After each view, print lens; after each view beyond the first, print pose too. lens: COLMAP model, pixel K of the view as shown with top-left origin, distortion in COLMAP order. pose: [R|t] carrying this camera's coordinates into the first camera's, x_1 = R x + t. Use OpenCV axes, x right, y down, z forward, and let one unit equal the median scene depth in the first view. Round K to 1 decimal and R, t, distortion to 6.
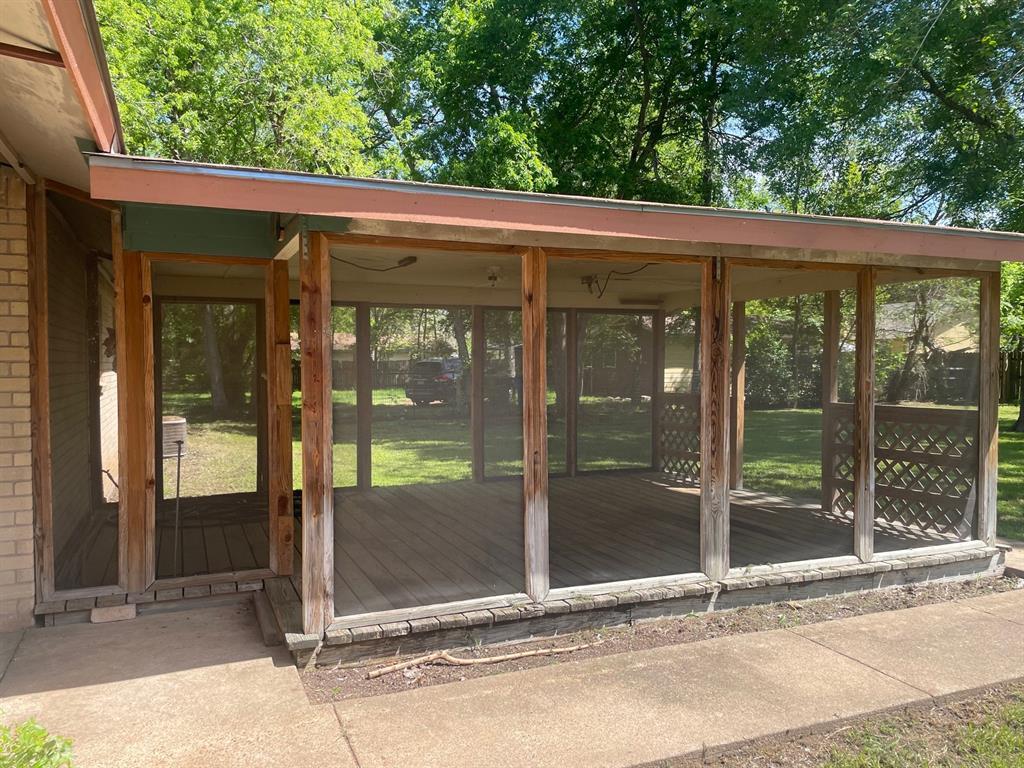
lens RADIAL K [[774.2, 0, 494.8], [0, 774.2, 388.2], [0, 0, 1]] dist [0.144731, -0.181706]
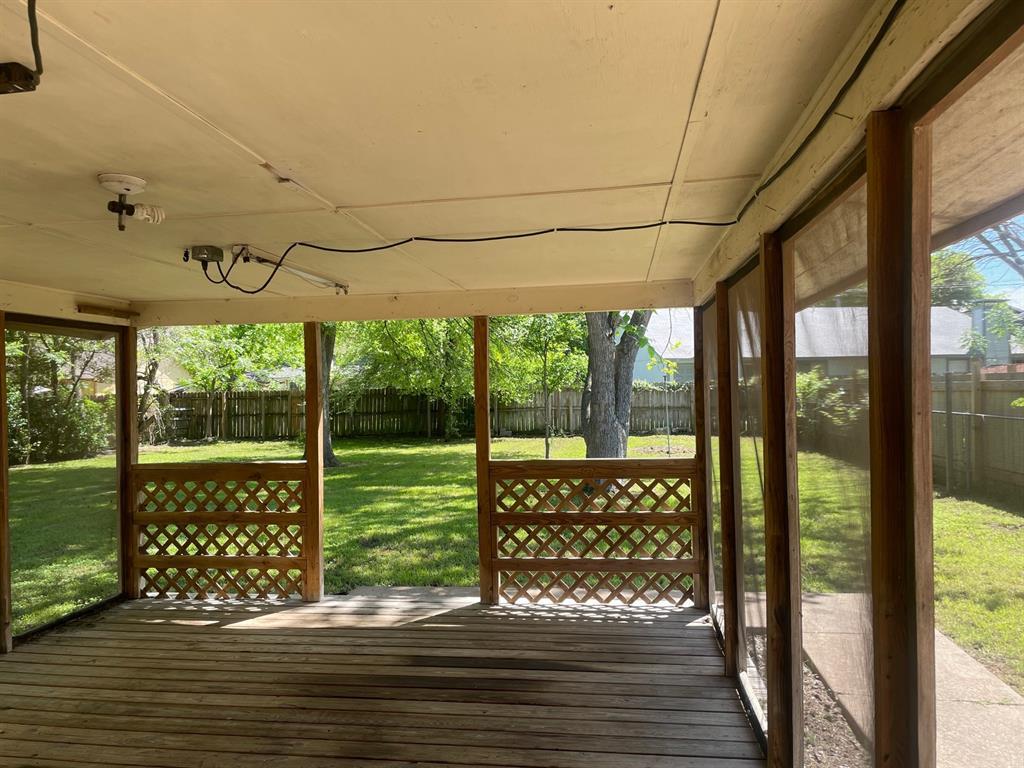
lens RADIAL K [[774.2, 0, 494.8], [0, 774.2, 388.2], [0, 0, 1]] dist [0.144731, -0.181706]
pose [[0.525640, -0.005326, 0.850690, -0.216435], [0.049290, 0.998491, -0.024205, -0.033427], [-0.849278, 0.054653, 0.525110, 0.595588]]
